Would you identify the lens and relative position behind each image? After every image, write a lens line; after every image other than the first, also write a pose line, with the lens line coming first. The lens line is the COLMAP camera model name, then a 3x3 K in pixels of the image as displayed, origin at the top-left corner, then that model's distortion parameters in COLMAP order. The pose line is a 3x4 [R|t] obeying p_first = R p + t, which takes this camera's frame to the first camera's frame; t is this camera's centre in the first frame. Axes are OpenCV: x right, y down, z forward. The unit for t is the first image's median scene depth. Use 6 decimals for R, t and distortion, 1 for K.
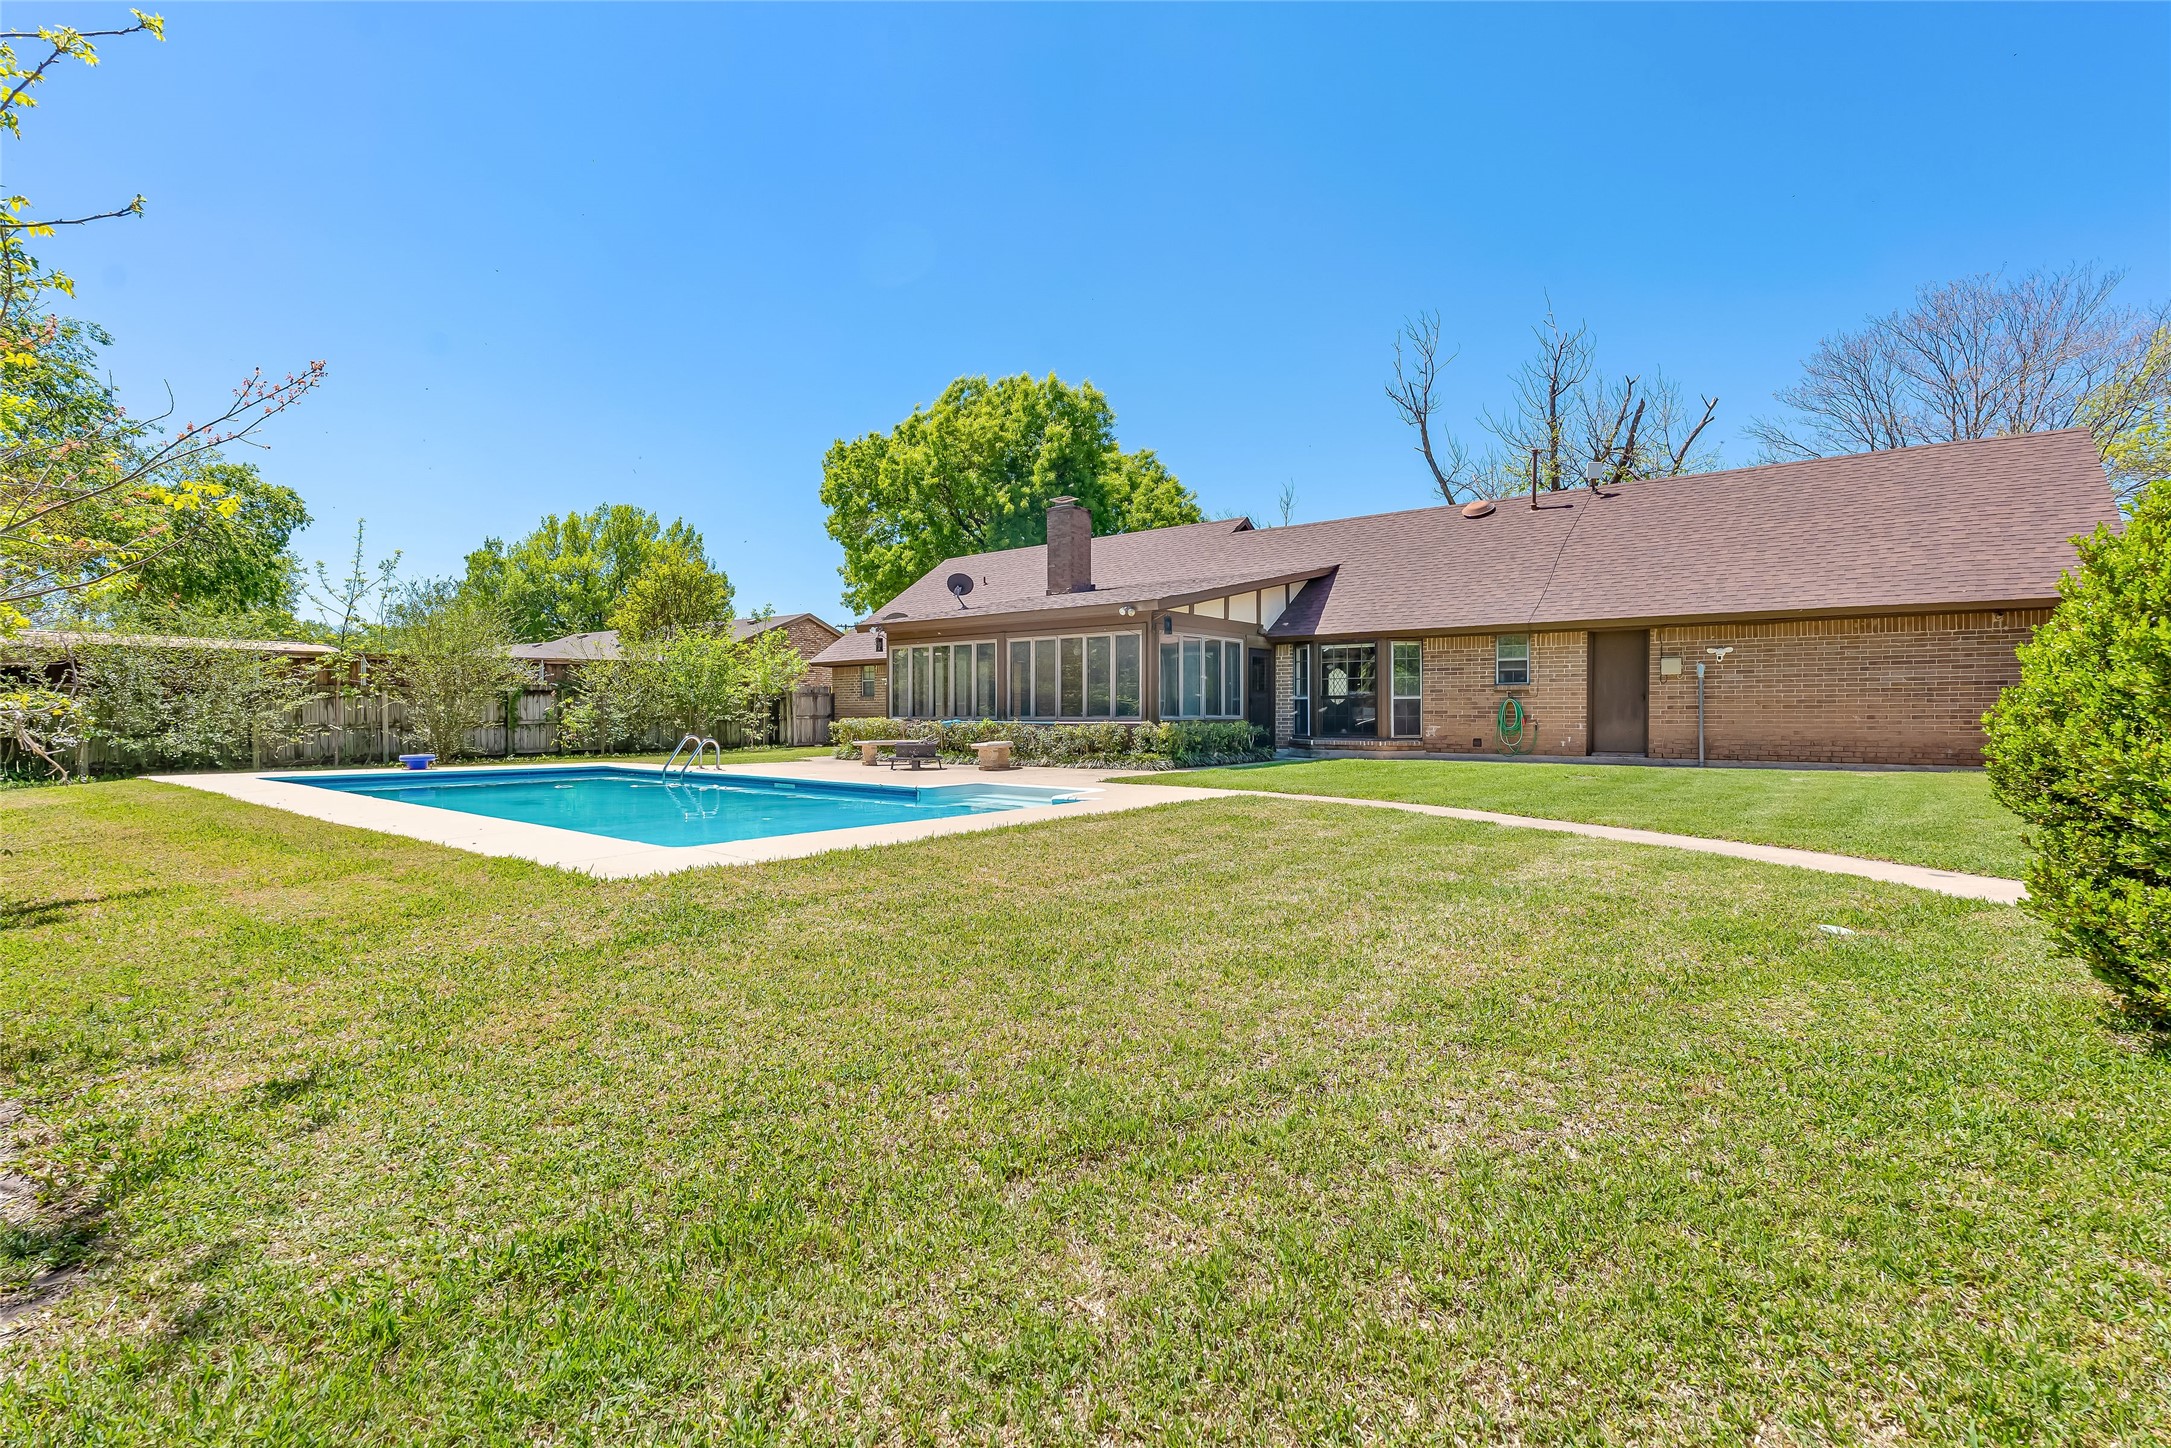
lens RADIAL K [[999.8, 0, 1085.5], [0, 999.8, 724.0], [0, 0, 1]] dist [-0.009531, 0.000362]
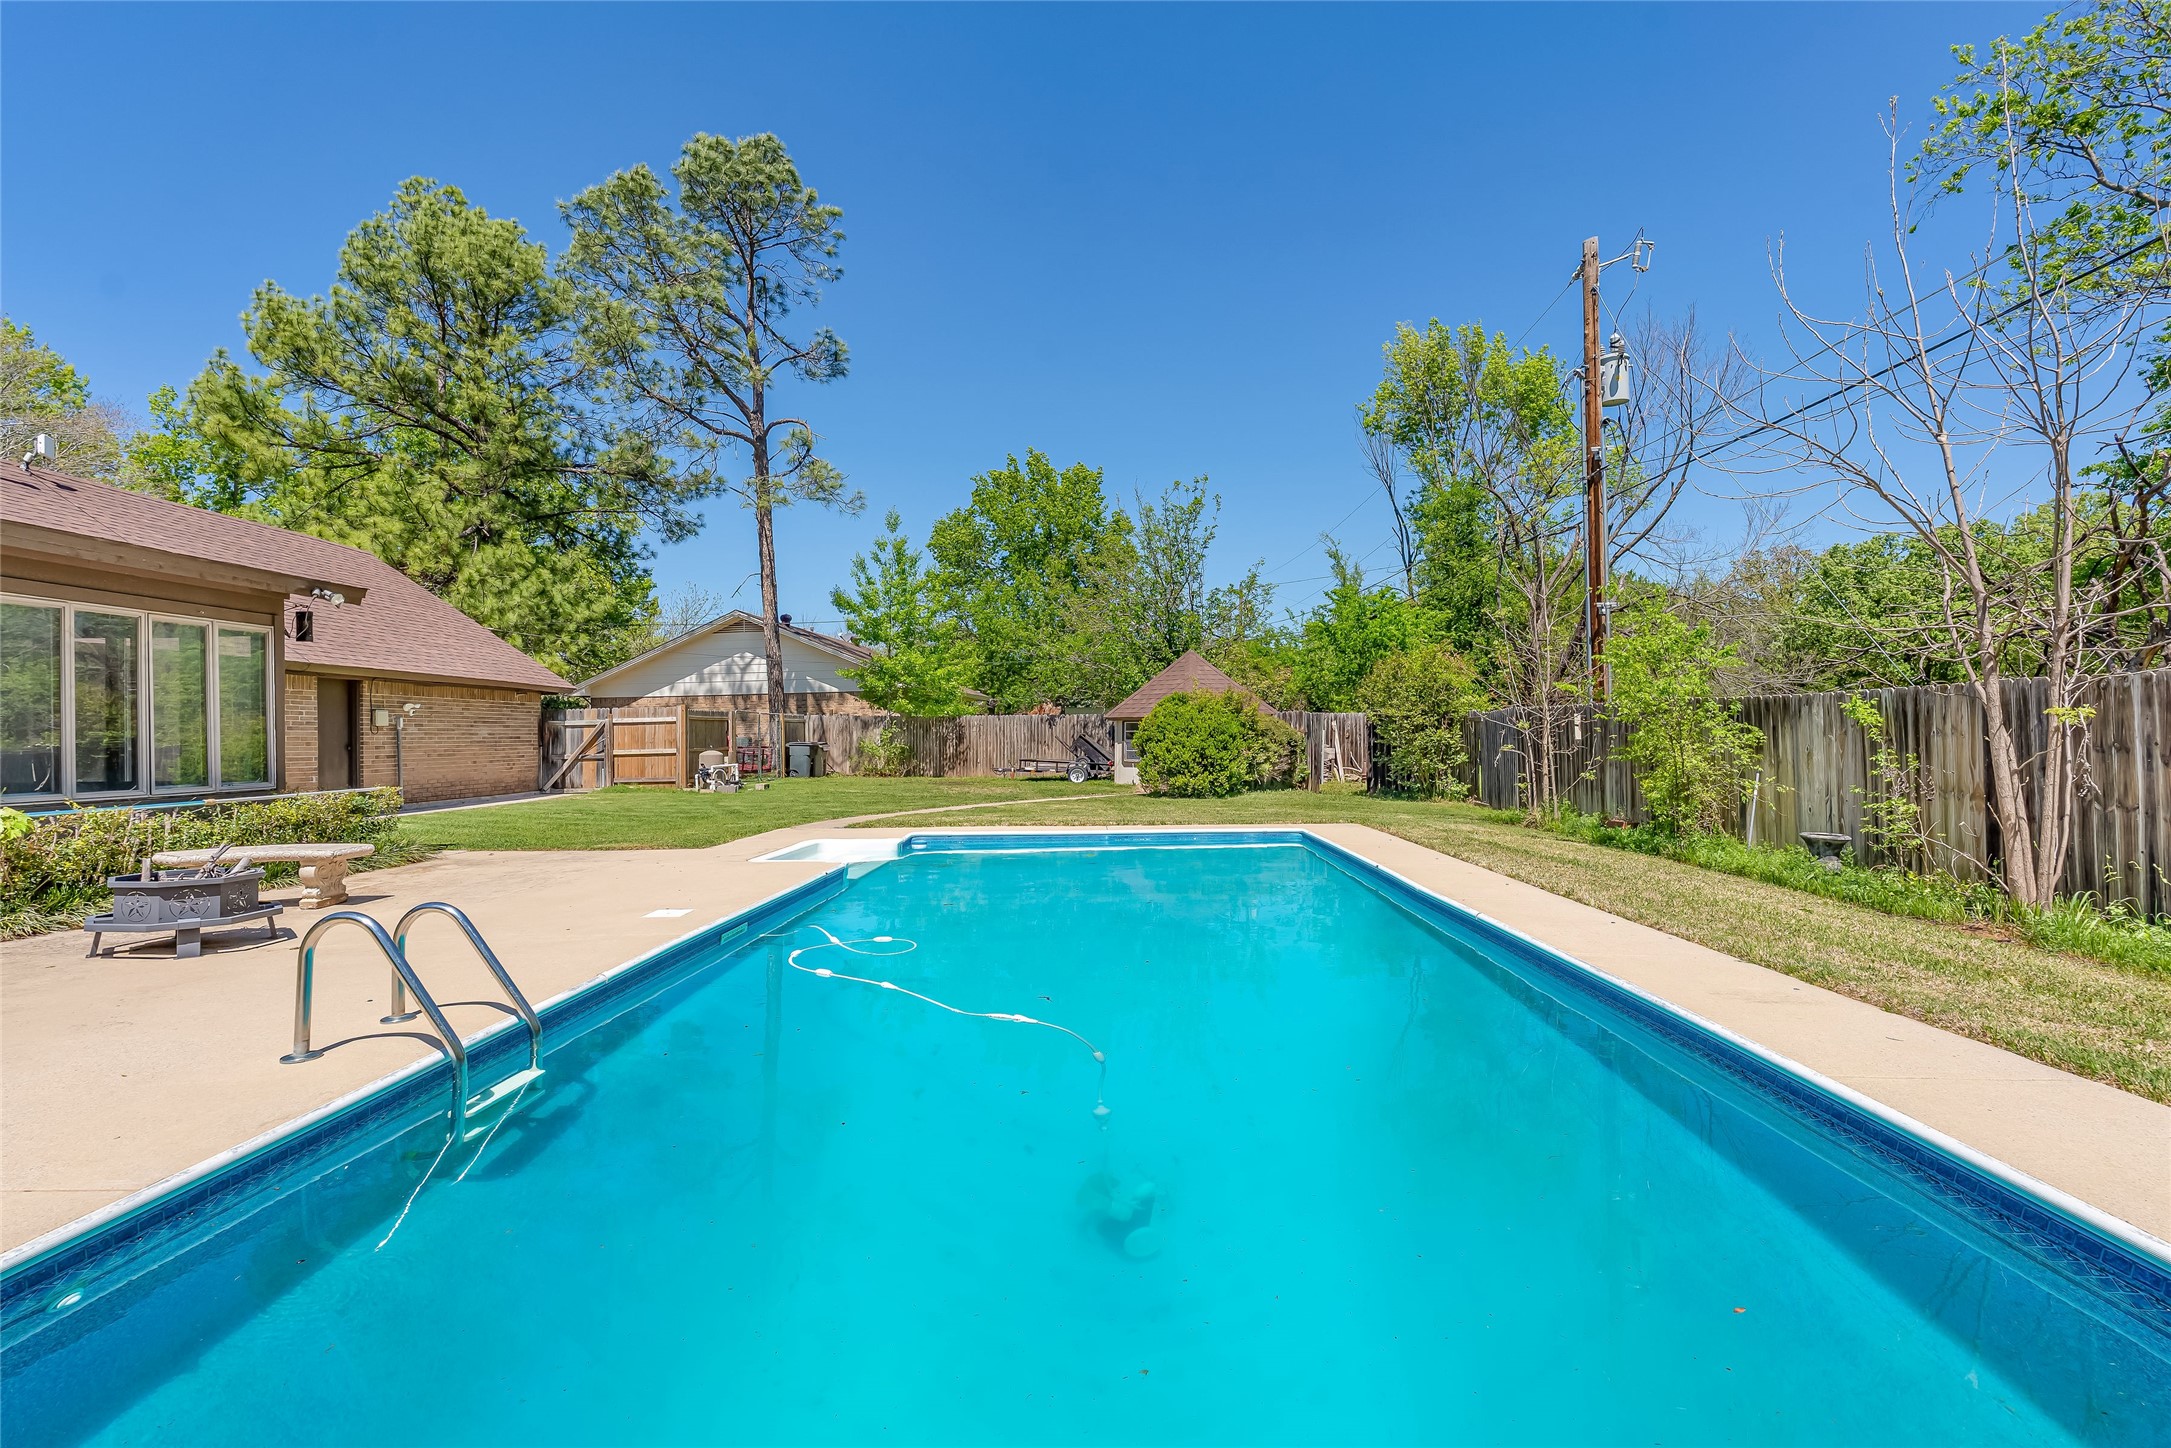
lens RADIAL K [[999.8, 0, 1085.5], [0, 999.8, 724.0], [0, 0, 1]] dist [-0.009531, 0.000362]
pose [[-0.632343, 0.014327, 0.774556, -0.673675], [0.017805, 0.999834, -0.003959, -0.033763], [-0.774484, 0.011288, -0.632492, 1.062696]]
